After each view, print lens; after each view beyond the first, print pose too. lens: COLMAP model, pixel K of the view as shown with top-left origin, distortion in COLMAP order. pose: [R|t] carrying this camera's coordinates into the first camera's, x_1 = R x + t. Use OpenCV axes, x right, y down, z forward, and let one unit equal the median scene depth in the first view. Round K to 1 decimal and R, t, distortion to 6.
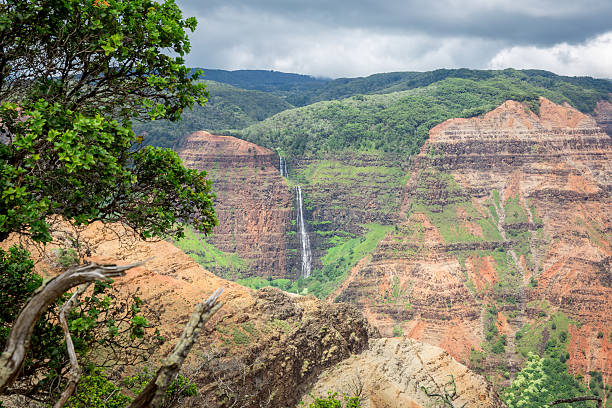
lens RADIAL K [[893.7, 0, 304.4], [0, 893.7, 204.6], [0, 0, 1]] dist [0.014088, 0.000000]
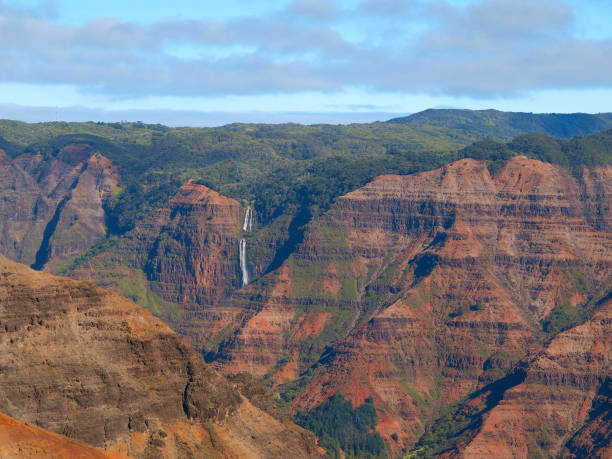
lens RADIAL K [[1782.1, 0, 305.6], [0, 1782.1, 232.1], [0, 0, 1]] dist [0.297880, 0.000000]
pose [[0.855961, 0.058130, -0.513762, 1.069013], [-0.100511, 0.993411, -0.055057, 0.072737], [0.507177, 0.098766, 0.856164, -0.614135]]
